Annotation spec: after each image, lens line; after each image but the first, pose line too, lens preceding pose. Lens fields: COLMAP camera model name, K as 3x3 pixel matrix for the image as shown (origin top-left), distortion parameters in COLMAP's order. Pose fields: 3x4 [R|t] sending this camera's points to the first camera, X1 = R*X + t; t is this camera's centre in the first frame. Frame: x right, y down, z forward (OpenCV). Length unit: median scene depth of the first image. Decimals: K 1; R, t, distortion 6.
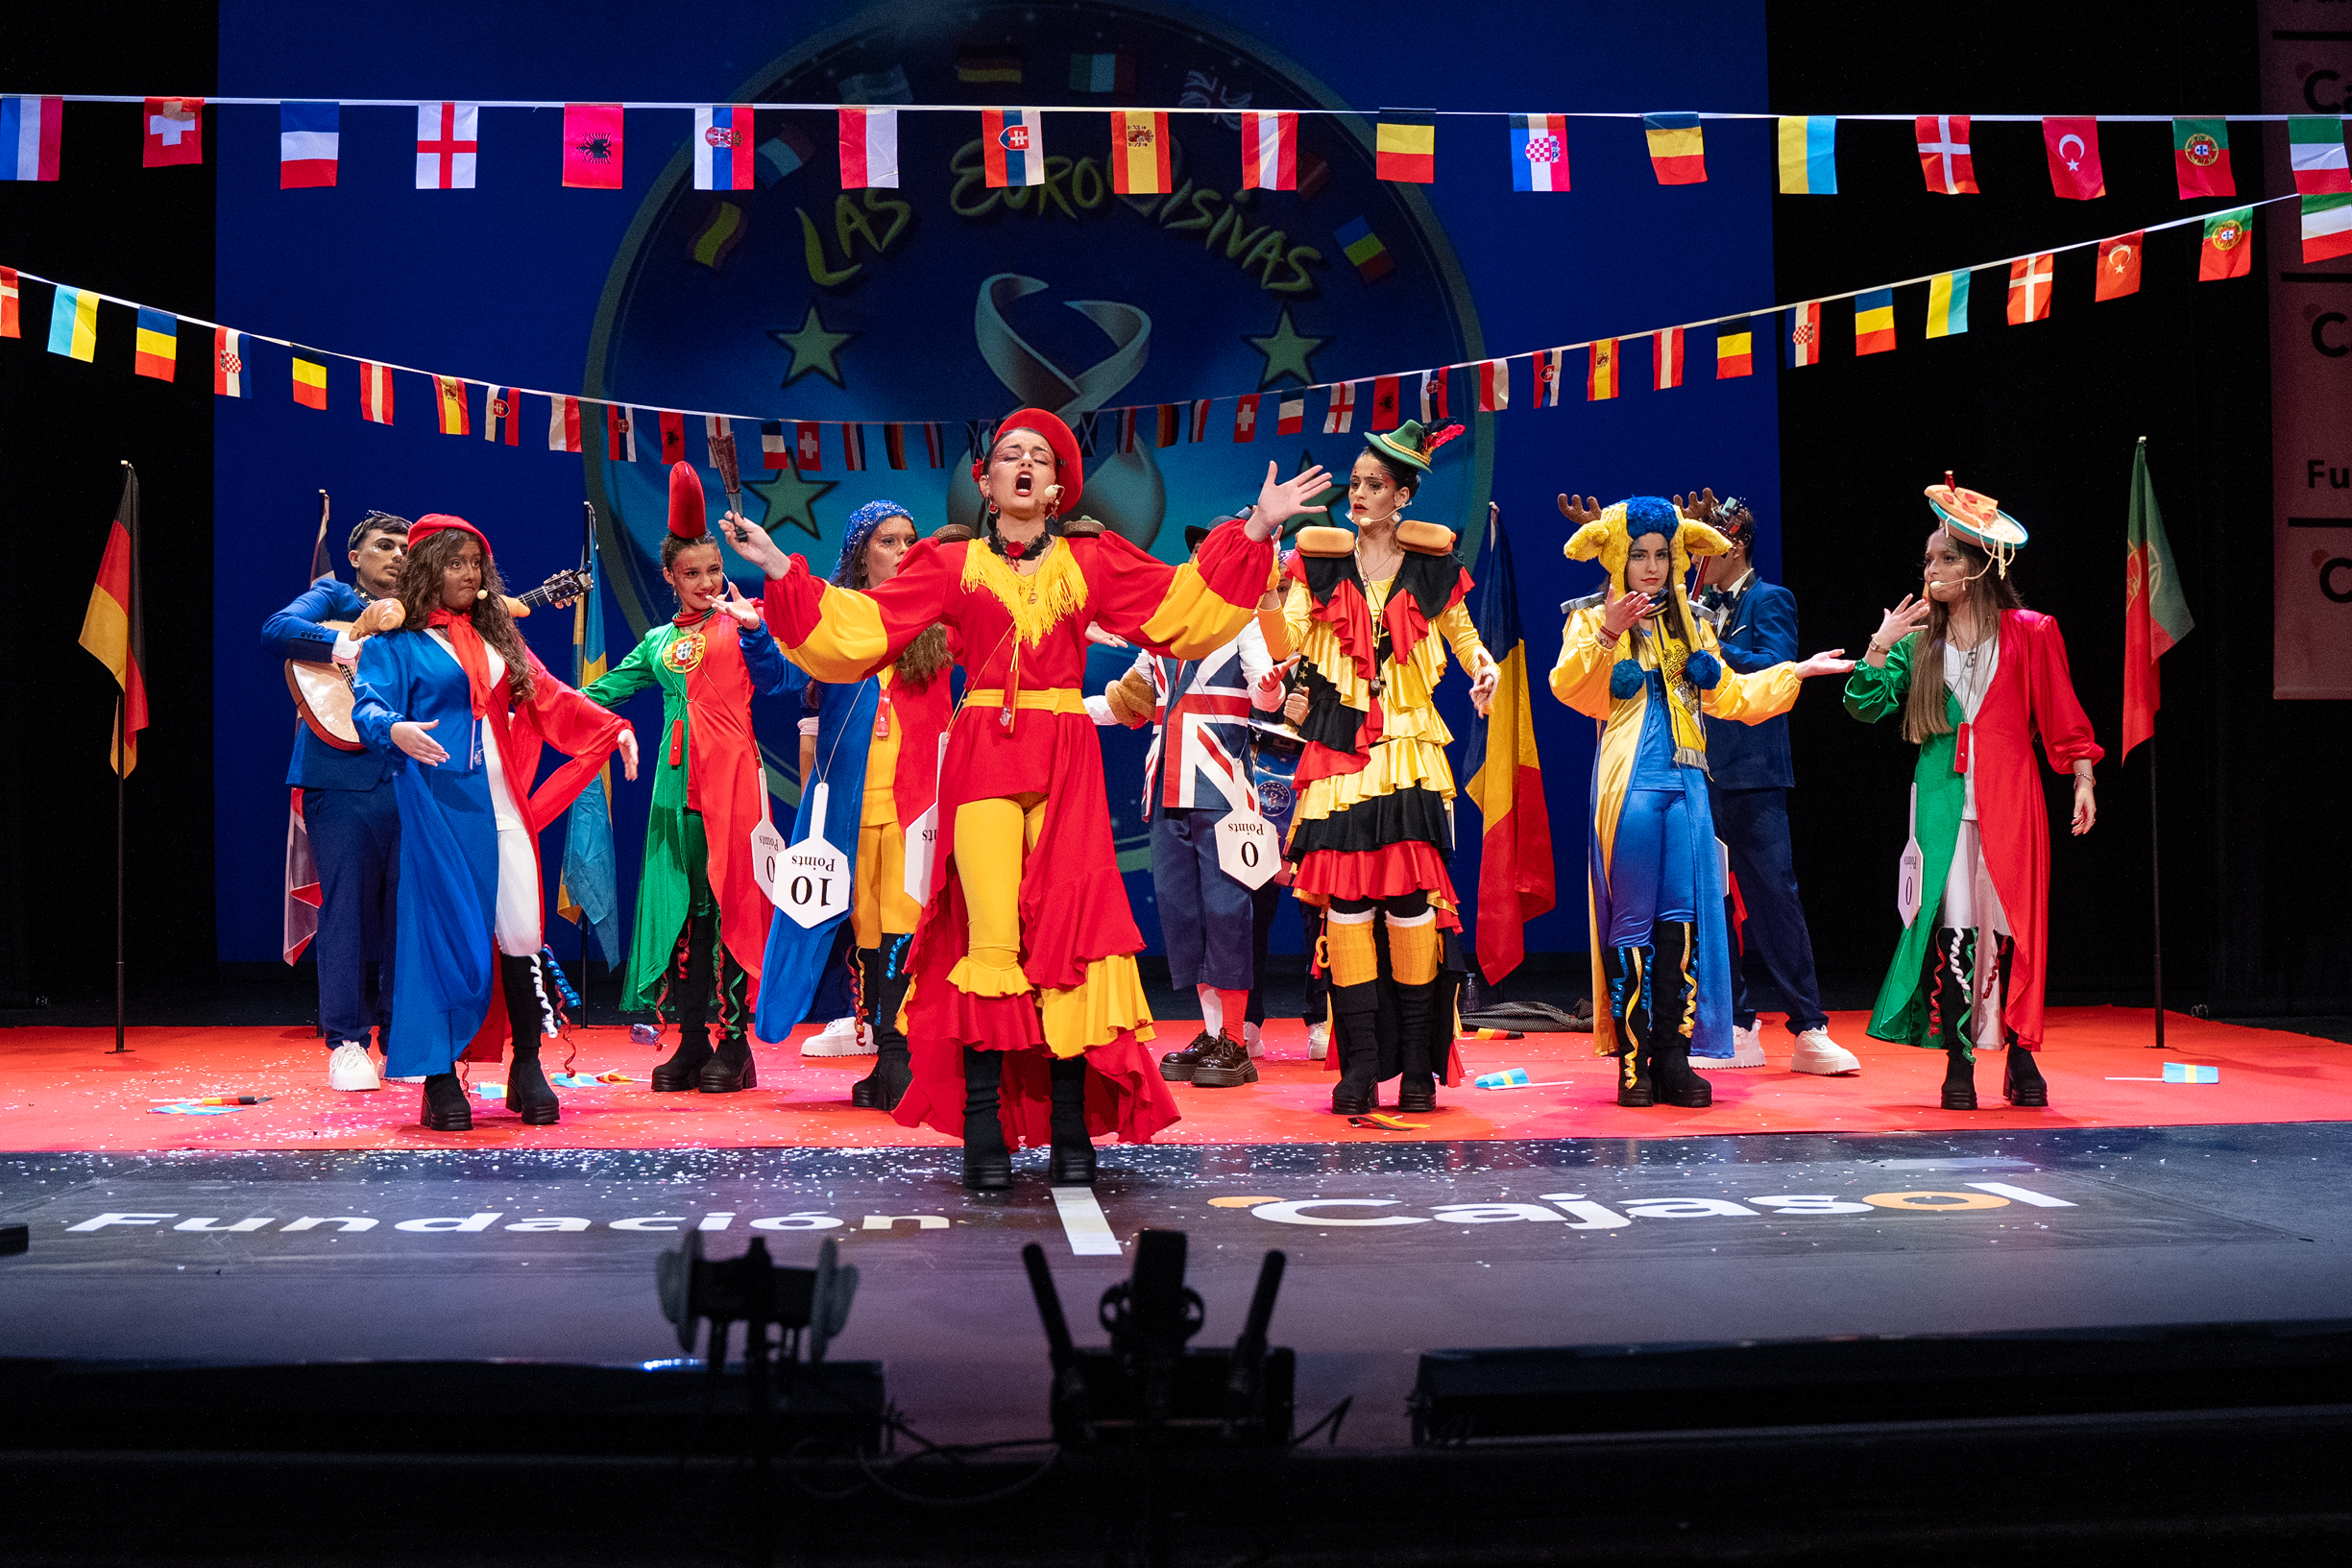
lens RADIAL K [[2052.7, 0, 1083.2], [0, 2052.7, 784.9], [0, 0, 1]] dist [0.112032, -0.005043]
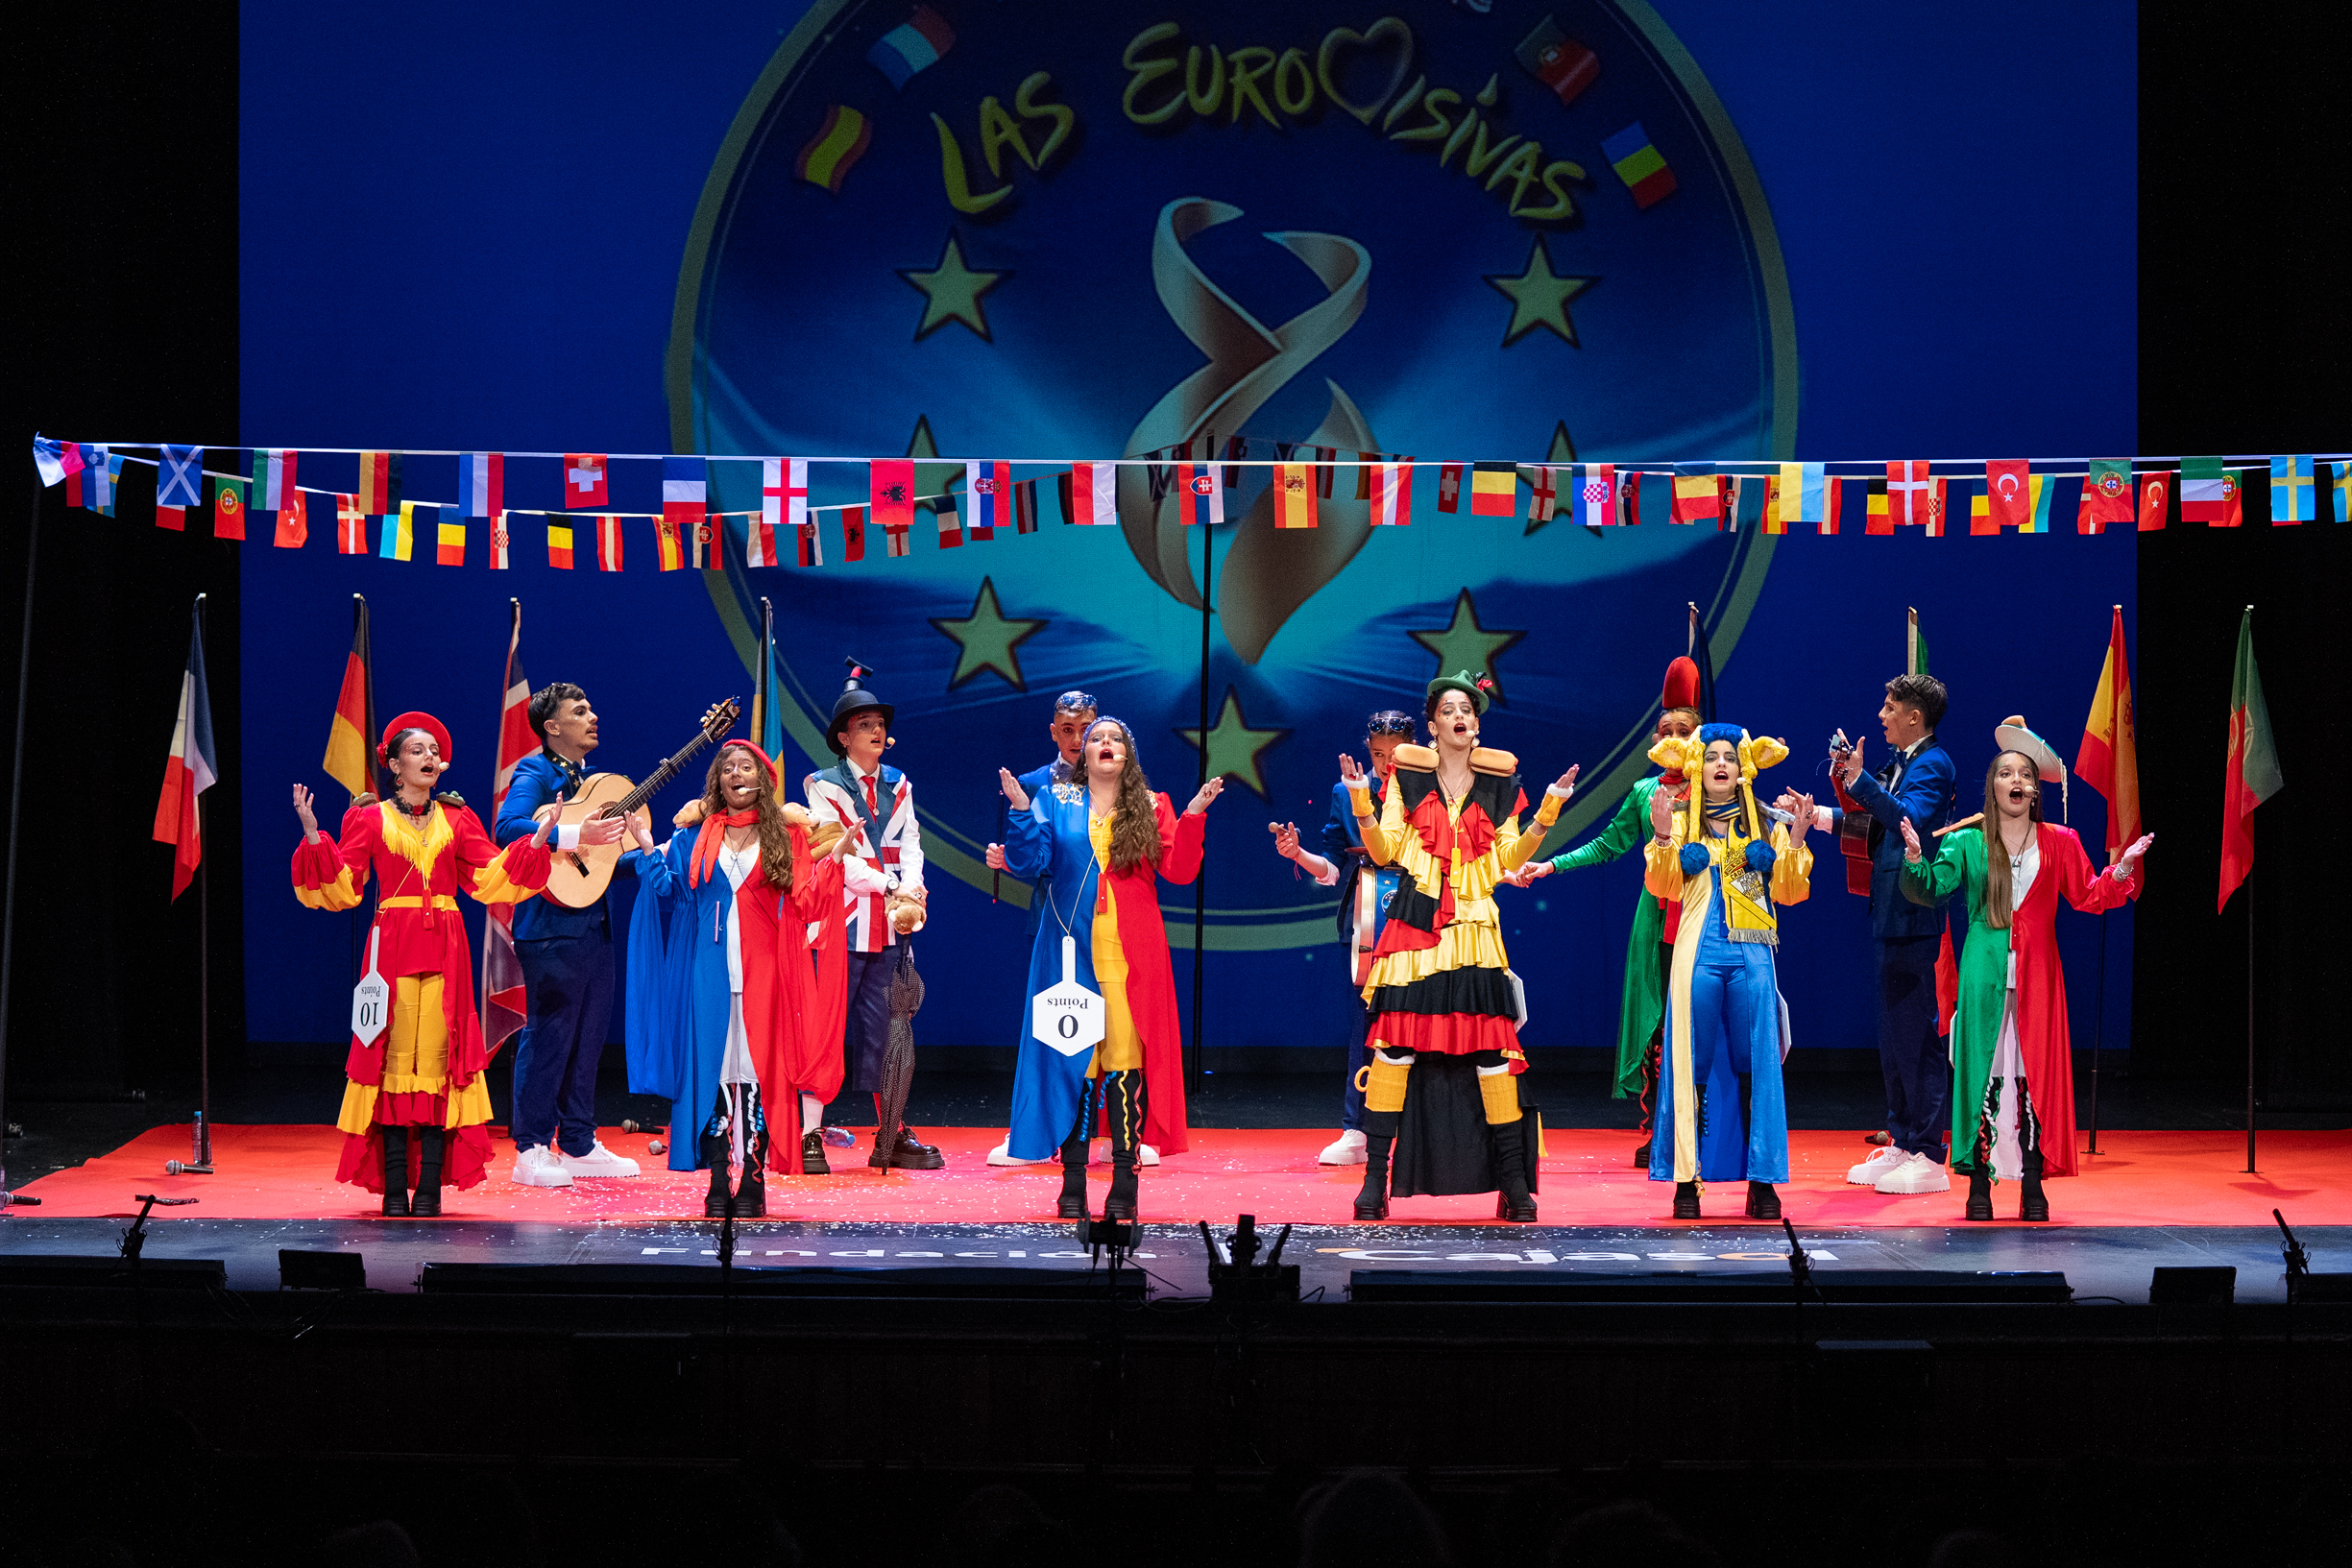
lens RADIAL K [[6093.1, 0, 1176.0], [0, 6093.1, 784.0], [0, 0, 1]] dist [0.984848, 0.349973]
pose [[0.999321, 0.007453, -0.036084, 0.045006], [-0.004918, 0.997547, 0.069830, -0.187276], [0.036516, -0.069605, 0.996906, -1.409557]]
